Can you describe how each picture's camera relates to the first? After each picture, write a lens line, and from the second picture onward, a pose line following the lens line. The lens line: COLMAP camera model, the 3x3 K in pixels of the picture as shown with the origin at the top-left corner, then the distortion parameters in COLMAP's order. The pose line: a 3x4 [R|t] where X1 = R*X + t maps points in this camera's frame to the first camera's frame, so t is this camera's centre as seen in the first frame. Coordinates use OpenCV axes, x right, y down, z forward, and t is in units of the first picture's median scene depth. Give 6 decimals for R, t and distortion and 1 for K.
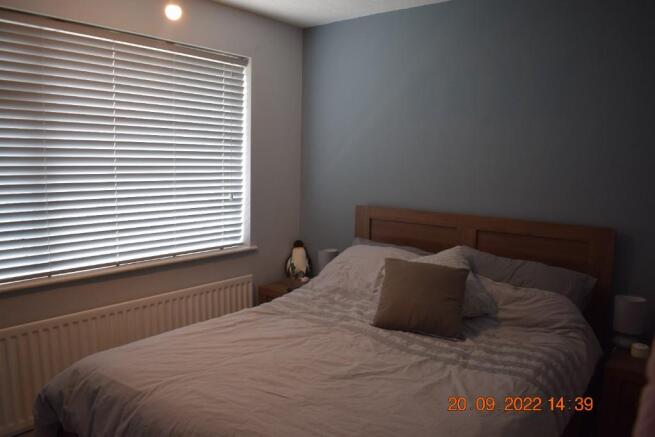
lens RADIAL K [[517.3, 0, 334.9], [0, 517.3, 221.0], [0, 0, 1]] dist [-0.088470, 0.012563]
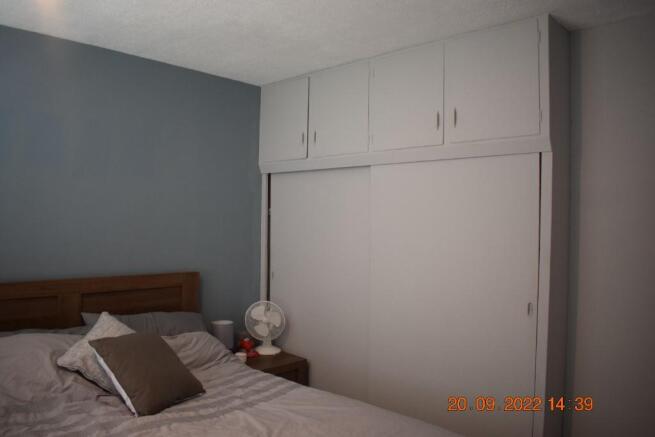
lens RADIAL K [[517.3, 0, 334.9], [0, 517.3, 221.0], [0, 0, 1]] dist [-0.088470, 0.012563]
pose [[0.104115, -0.027114, 0.994196, -0.736919], [0.103797, 0.994466, 0.016252, -0.103487], [-0.989134, 0.101502, 0.106353, 0.576740]]
